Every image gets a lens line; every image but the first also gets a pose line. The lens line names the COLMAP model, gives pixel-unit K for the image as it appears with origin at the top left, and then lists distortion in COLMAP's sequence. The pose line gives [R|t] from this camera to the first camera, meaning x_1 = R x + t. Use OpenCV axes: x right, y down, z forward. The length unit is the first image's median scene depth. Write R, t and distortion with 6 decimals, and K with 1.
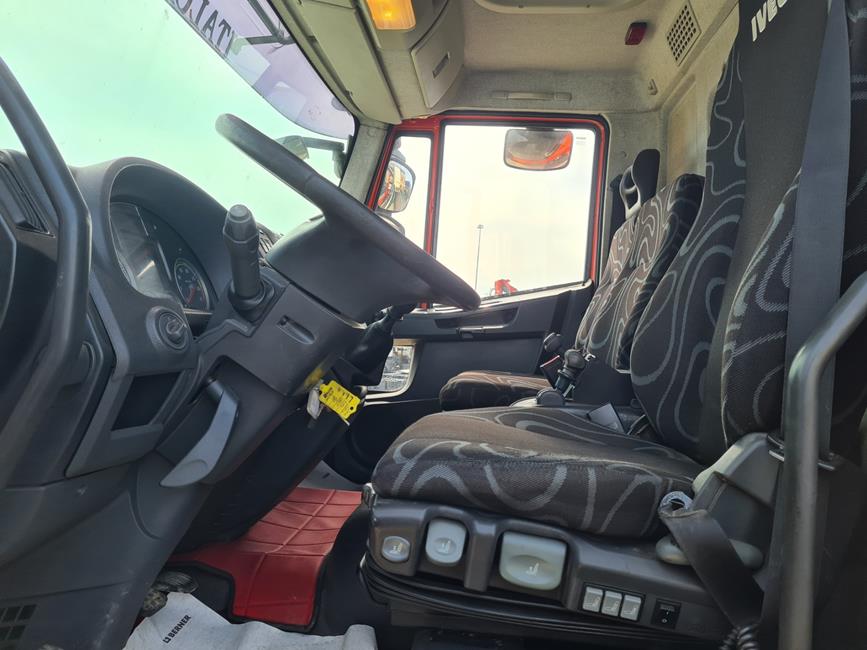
lens RADIAL K [[658.6, 0, 433.5], [0, 658.6, 325.0], [0, 0, 1]] dist [0.034021, -0.004928]
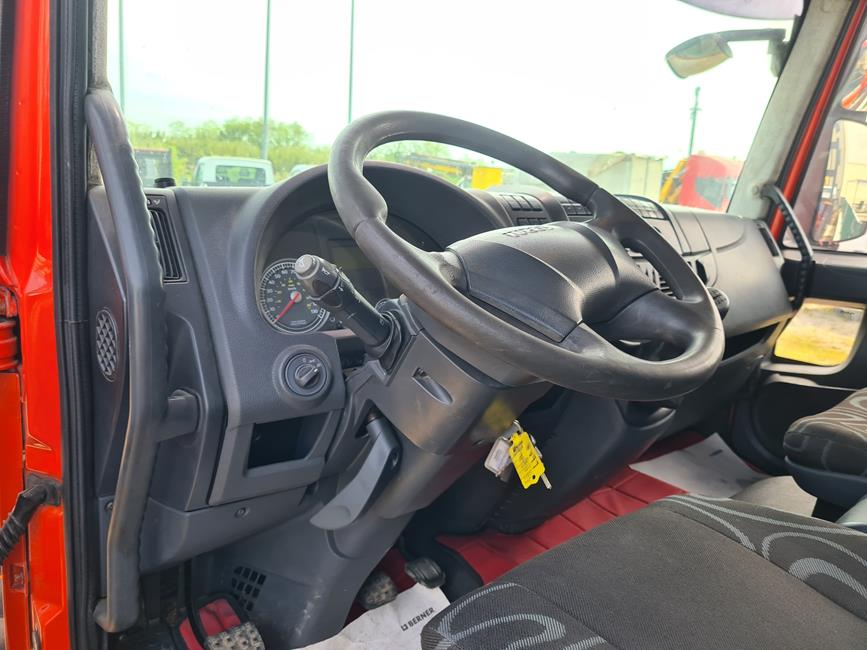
lens RADIAL K [[658.6, 0, 433.5], [0, 658.6, 325.0], [0, 0, 1]] dist [0.034021, -0.004928]
pose [[0.735608, 0.124405, -0.665886, 0.313175], [-0.011222, 0.985095, 0.171644, -0.200259], [0.677314, -0.118790, 0.726040, 0.420840]]
